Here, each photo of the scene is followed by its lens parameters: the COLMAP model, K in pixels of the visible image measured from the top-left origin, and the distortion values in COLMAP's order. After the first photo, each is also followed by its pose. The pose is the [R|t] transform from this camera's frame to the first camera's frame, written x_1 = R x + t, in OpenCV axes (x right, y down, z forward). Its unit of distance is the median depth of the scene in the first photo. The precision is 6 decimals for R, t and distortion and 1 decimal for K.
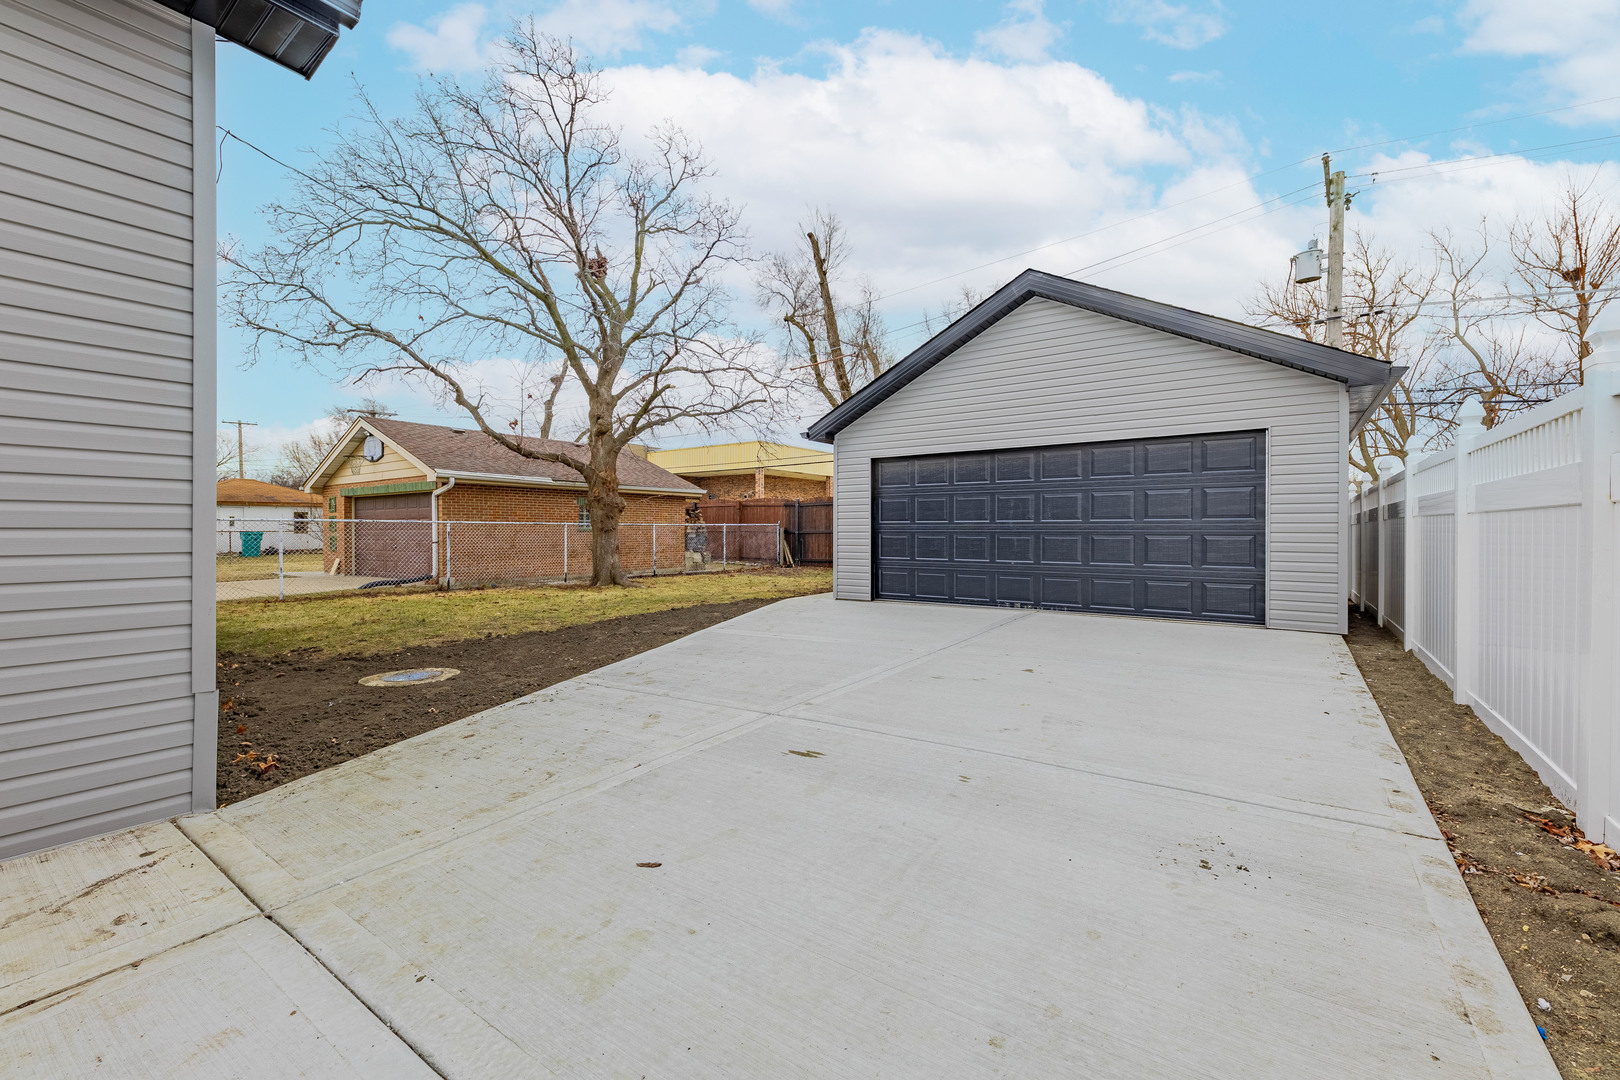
lens RADIAL K [[671.4, 0, 810.3], [0, 671.4, 527.1], [0, 0, 1]] dist [-0.000875, -0.000135]
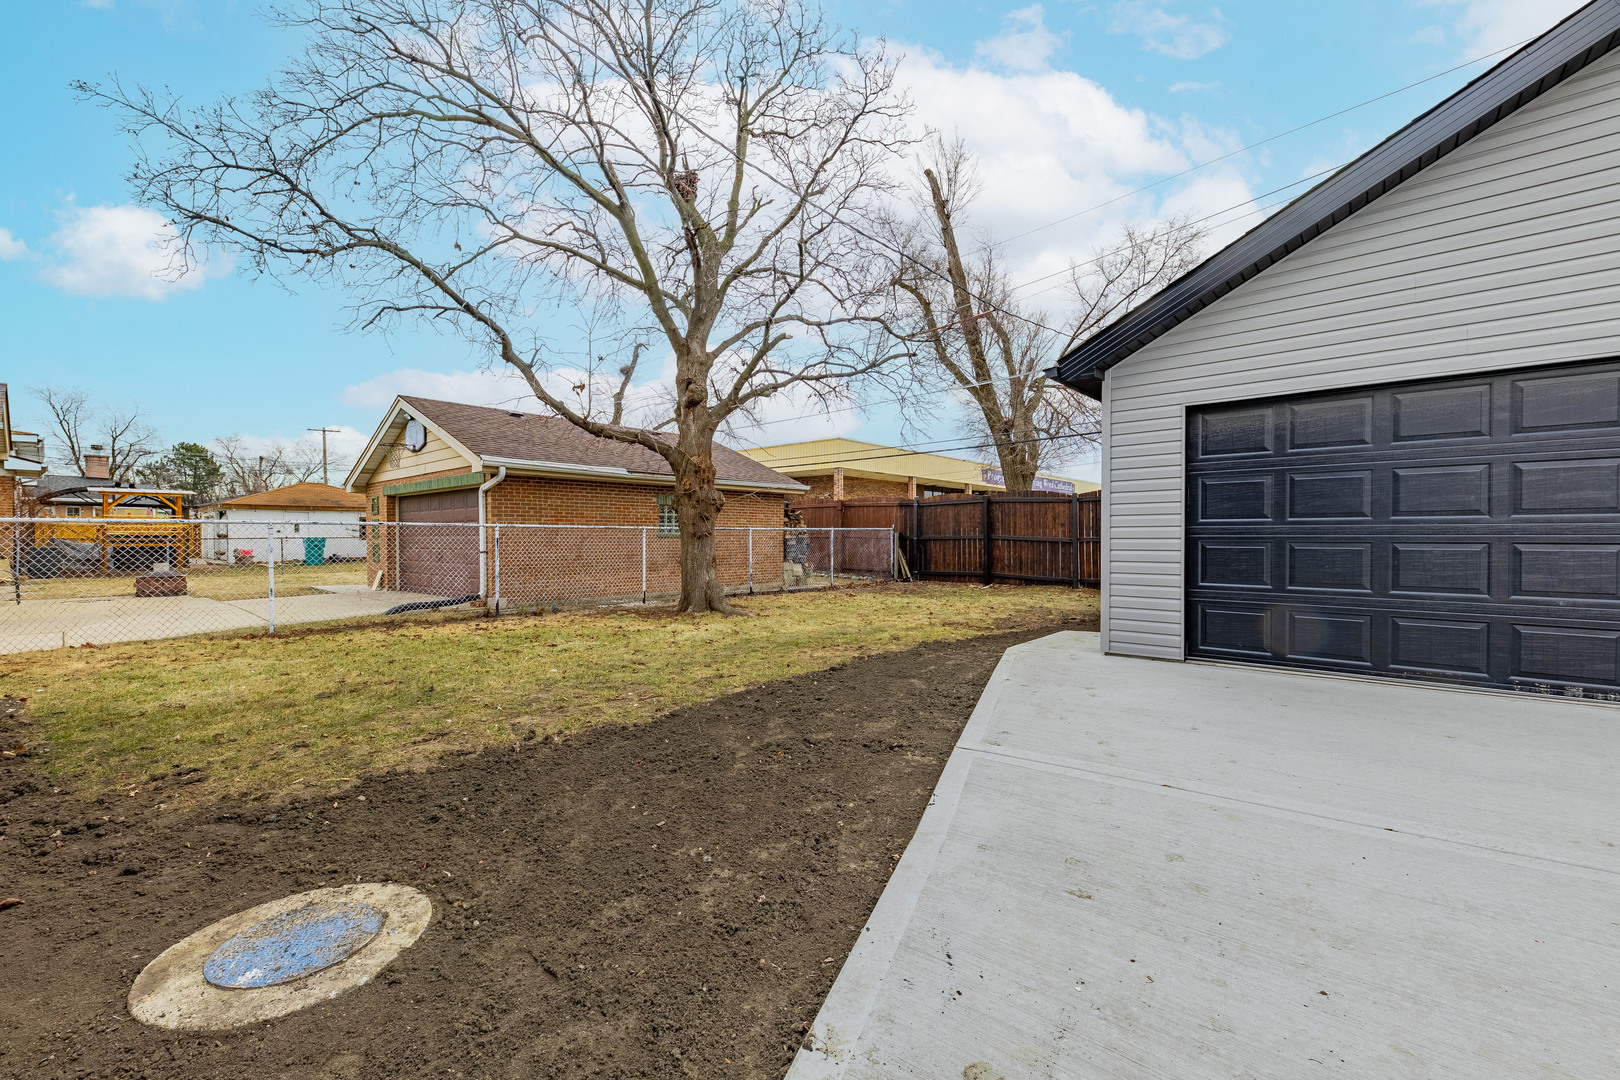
lens RADIAL K [[670.0, 0, 774.6], [0, 670.0, 533.1], [0, 0, 1]] dist [-0.001213, -0.000447]
pose [[0.990533, -0.001674, -0.137267, -0.116949], [0.001706, 0.999999, 0.000116, 0.001563], [0.137266, -0.000349, 0.990534, 0.273239]]
